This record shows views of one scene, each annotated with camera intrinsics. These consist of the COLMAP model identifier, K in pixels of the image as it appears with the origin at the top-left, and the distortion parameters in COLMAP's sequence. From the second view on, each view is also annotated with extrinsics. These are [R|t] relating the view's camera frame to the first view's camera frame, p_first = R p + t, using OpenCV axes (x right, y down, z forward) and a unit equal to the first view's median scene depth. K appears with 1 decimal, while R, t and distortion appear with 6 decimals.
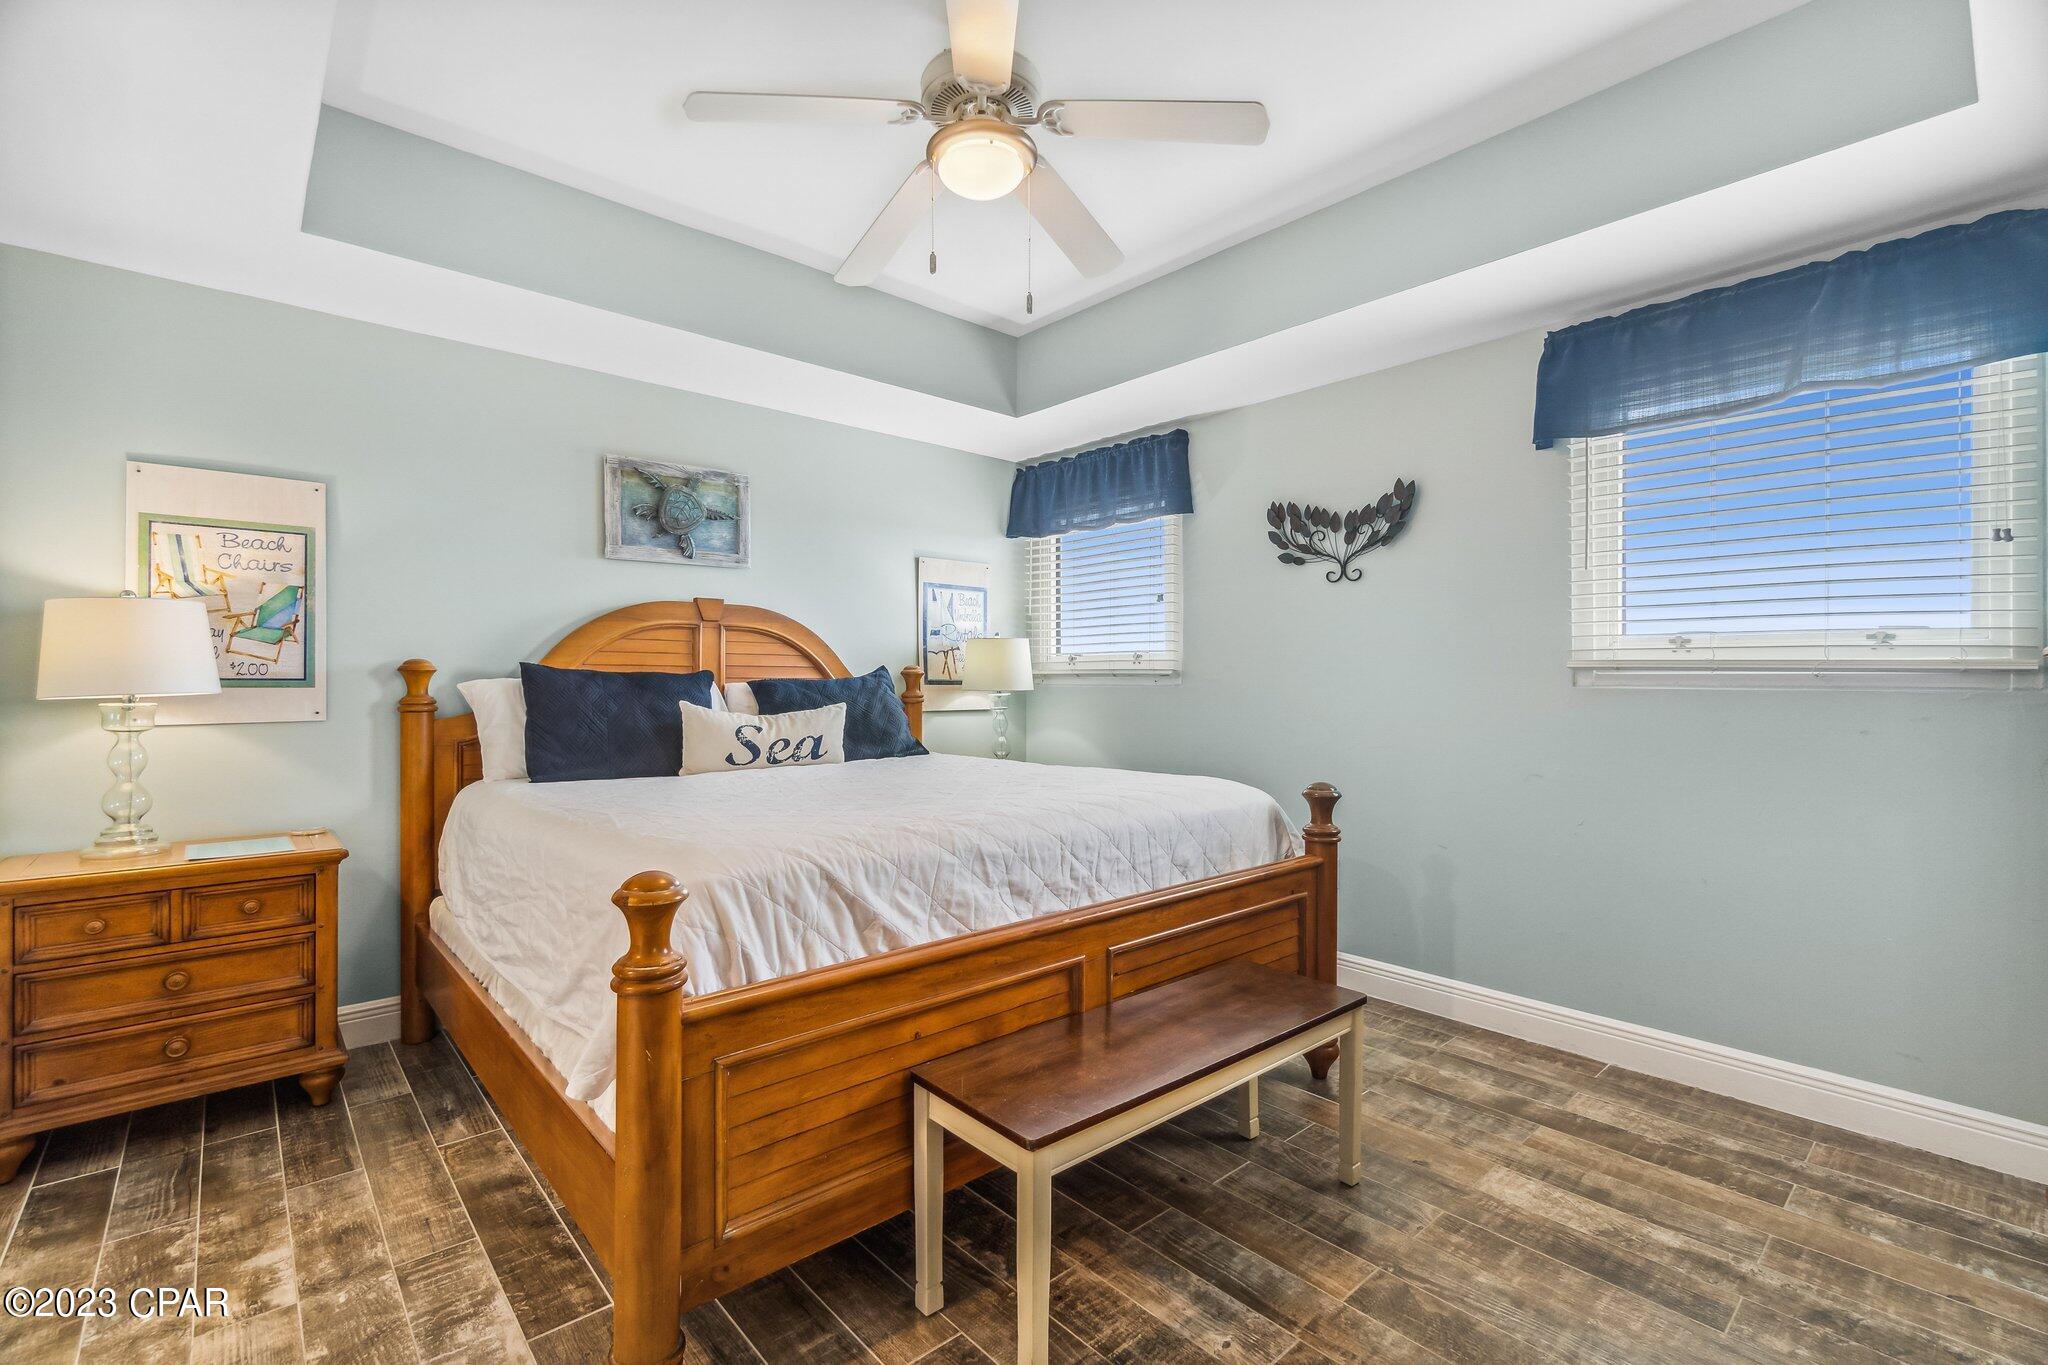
lens RADIAL K [[899.1, 0, 1013.0], [0, 899.1, 681.3], [0, 0, 1]] dist [-0.001927, 0.000112]
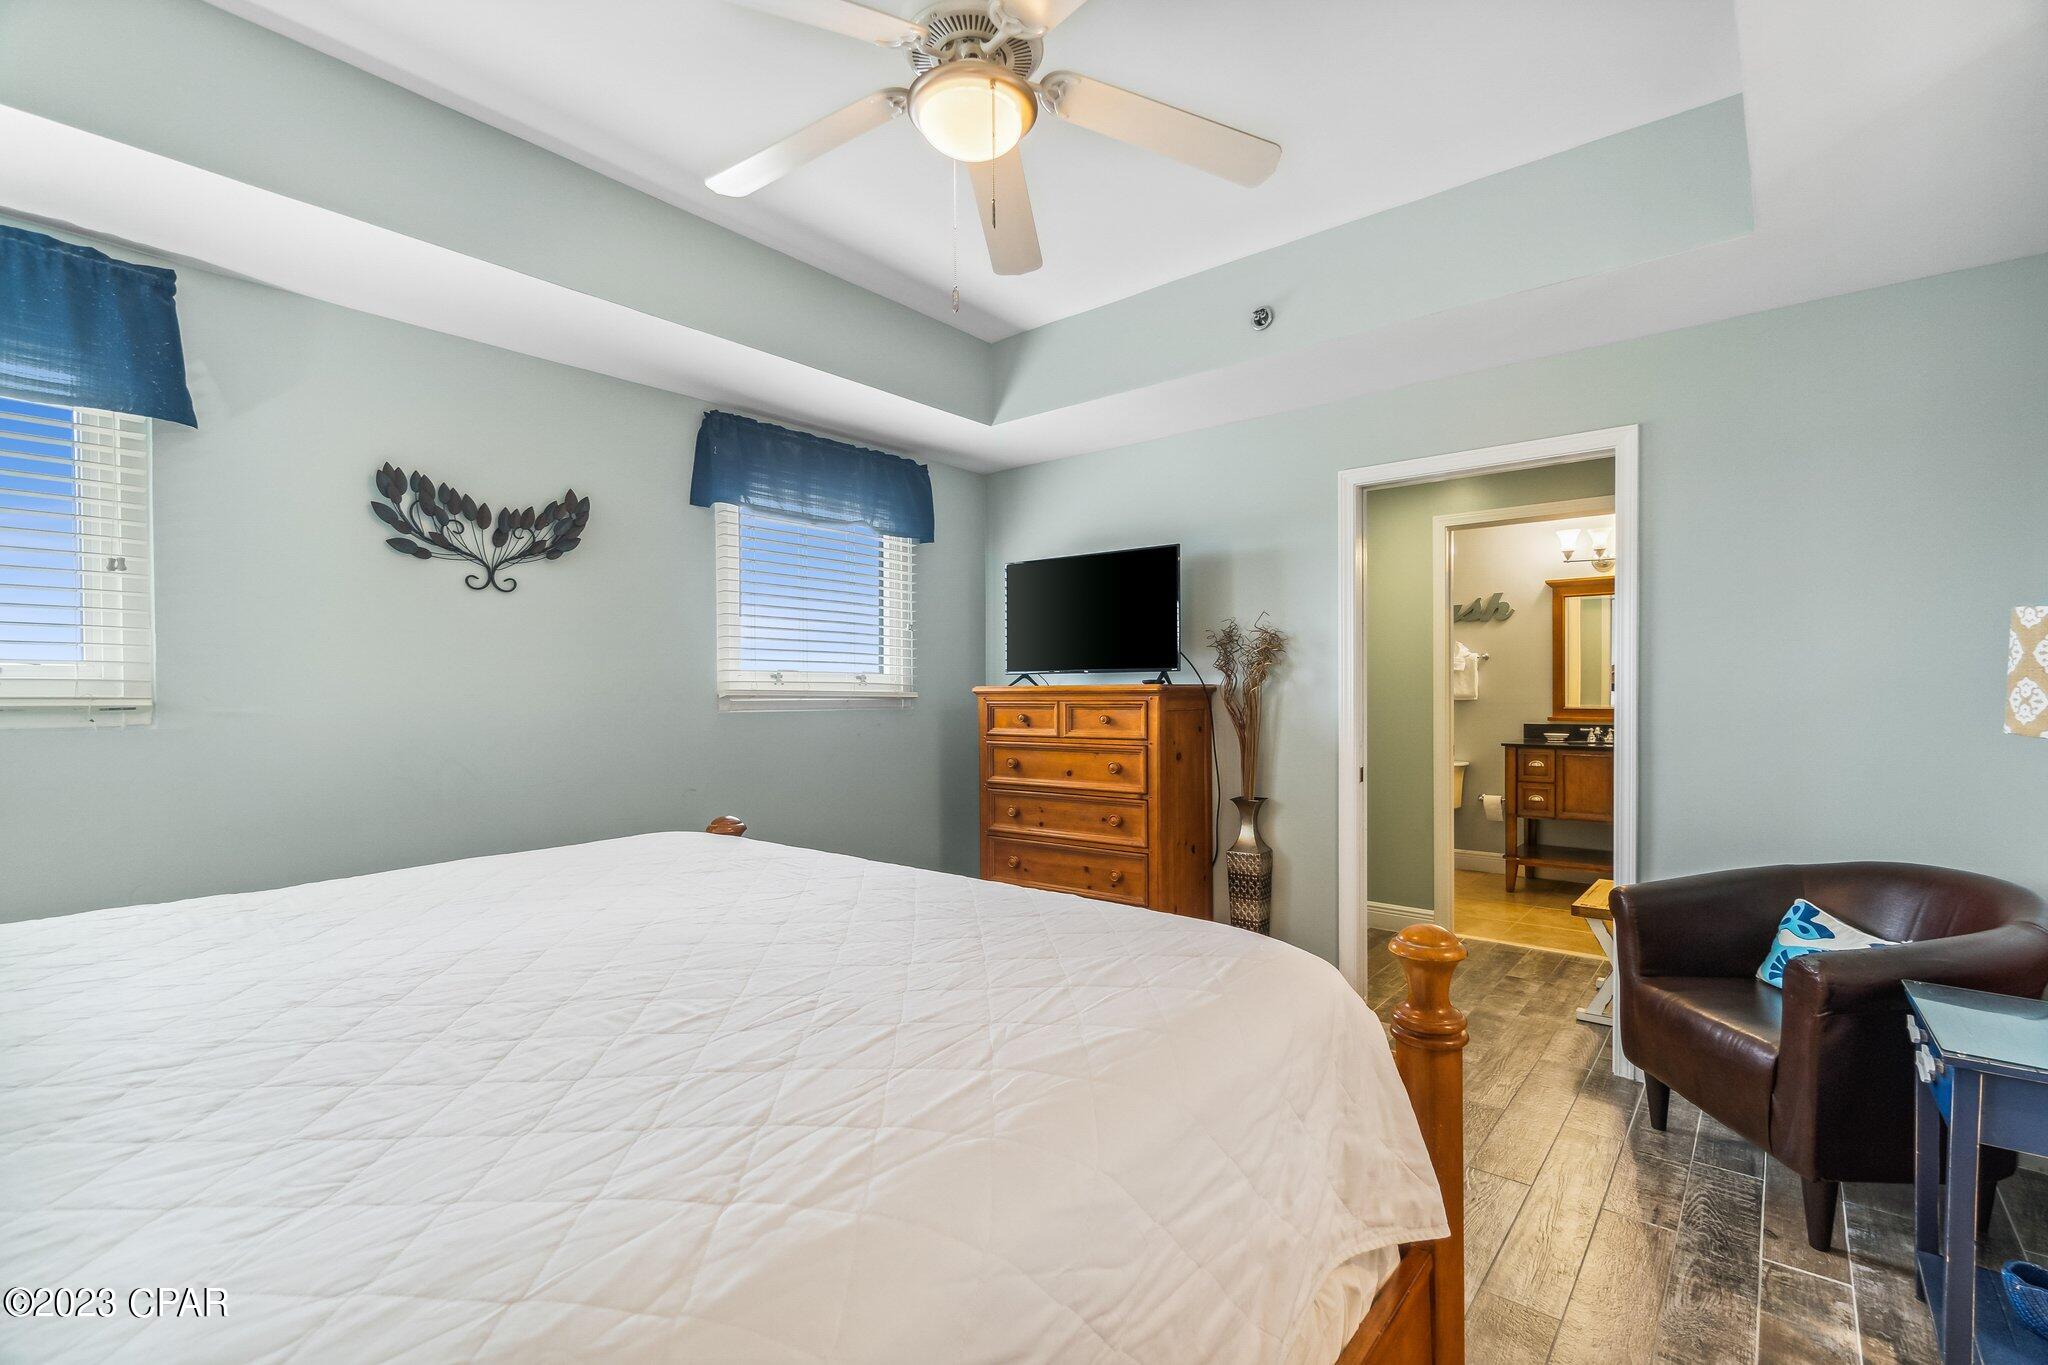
lens RADIAL K [[899.1, 0, 1013.1], [0, 899.1, 688.8], [0, 0, 1]] dist [-0.001927, 0.000112]
pose [[-0.139012, 0.005498, 0.990275, -0.508154], [0.010957, 0.999932, -0.004014, -0.013025], [-0.990230, 0.010292, -0.139063, 0.643605]]
